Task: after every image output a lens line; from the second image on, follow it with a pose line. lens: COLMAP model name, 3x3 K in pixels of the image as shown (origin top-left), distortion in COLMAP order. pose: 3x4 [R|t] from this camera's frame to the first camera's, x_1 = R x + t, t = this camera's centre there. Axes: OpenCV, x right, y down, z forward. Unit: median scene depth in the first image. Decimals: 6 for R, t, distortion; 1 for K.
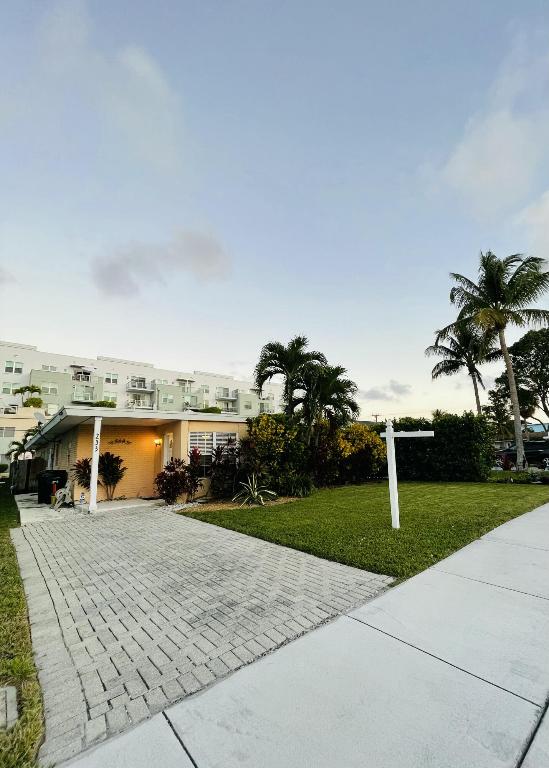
lens RADIAL K [[329.7, 0, 303.6], [0, 329.7, 395.0], [0, 0, 1]] dist [0.004163, 0.000245]
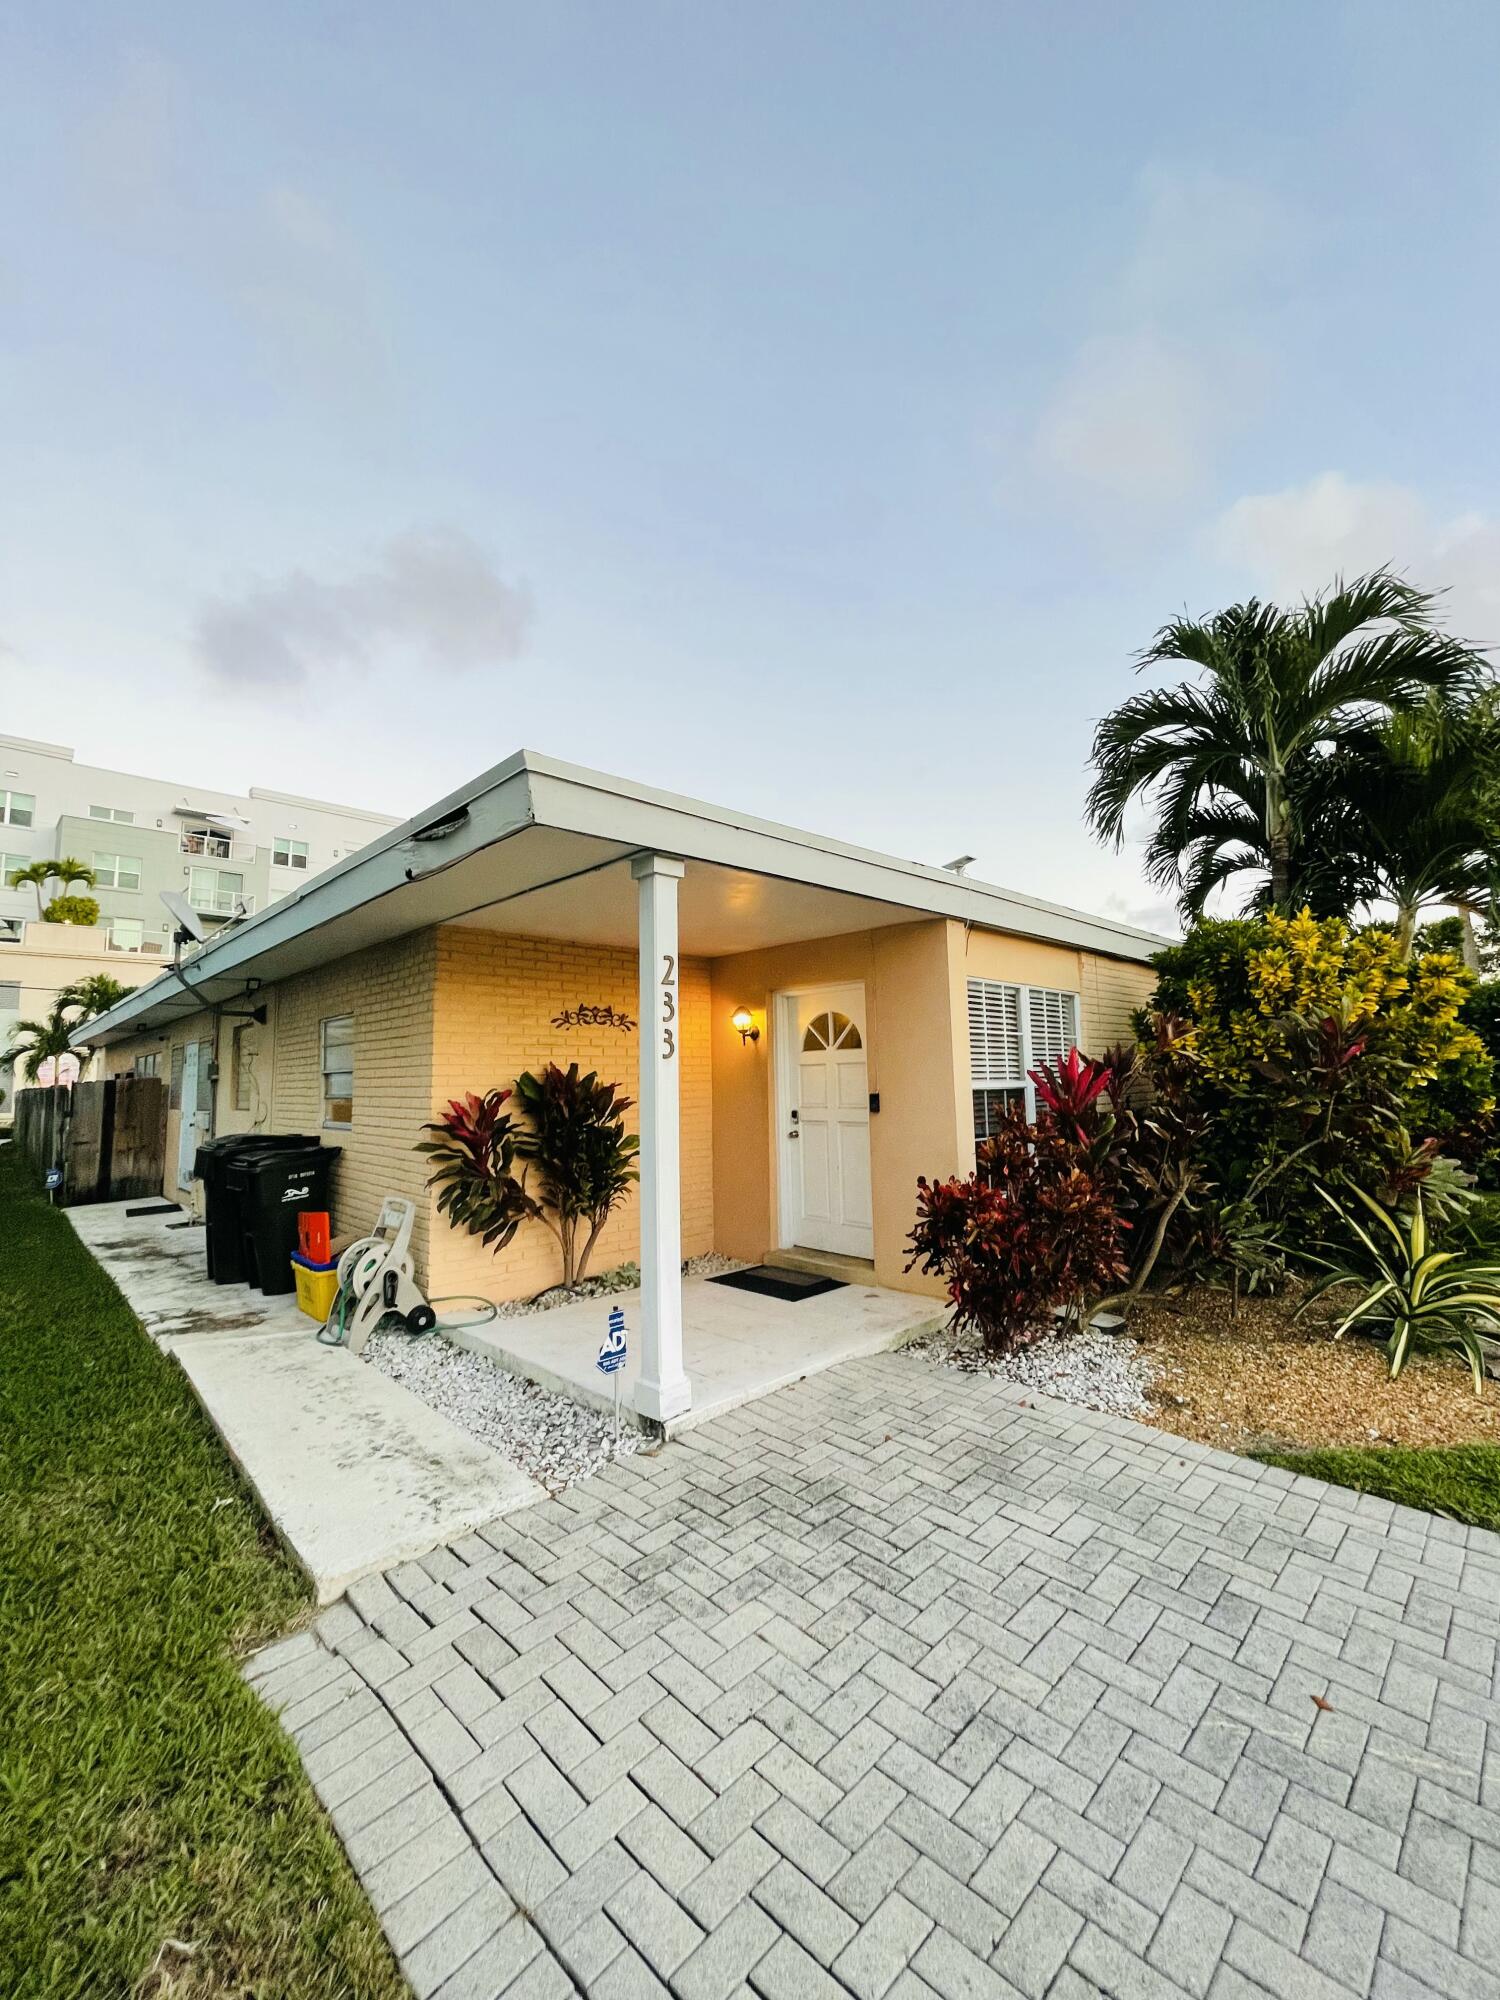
lens RADIAL K [[804.8, 0, 748.1], [0, 804.8, 997.5], [0, 0, 1]] dist [0.003739, -0.001570]
pose [[0.999095, 0.027869, 0.032143, -0.182307], [-0.030284, 0.996550, 0.077274, 0.032616], [-0.029878, -0.078178, 0.996492, 0.181320]]
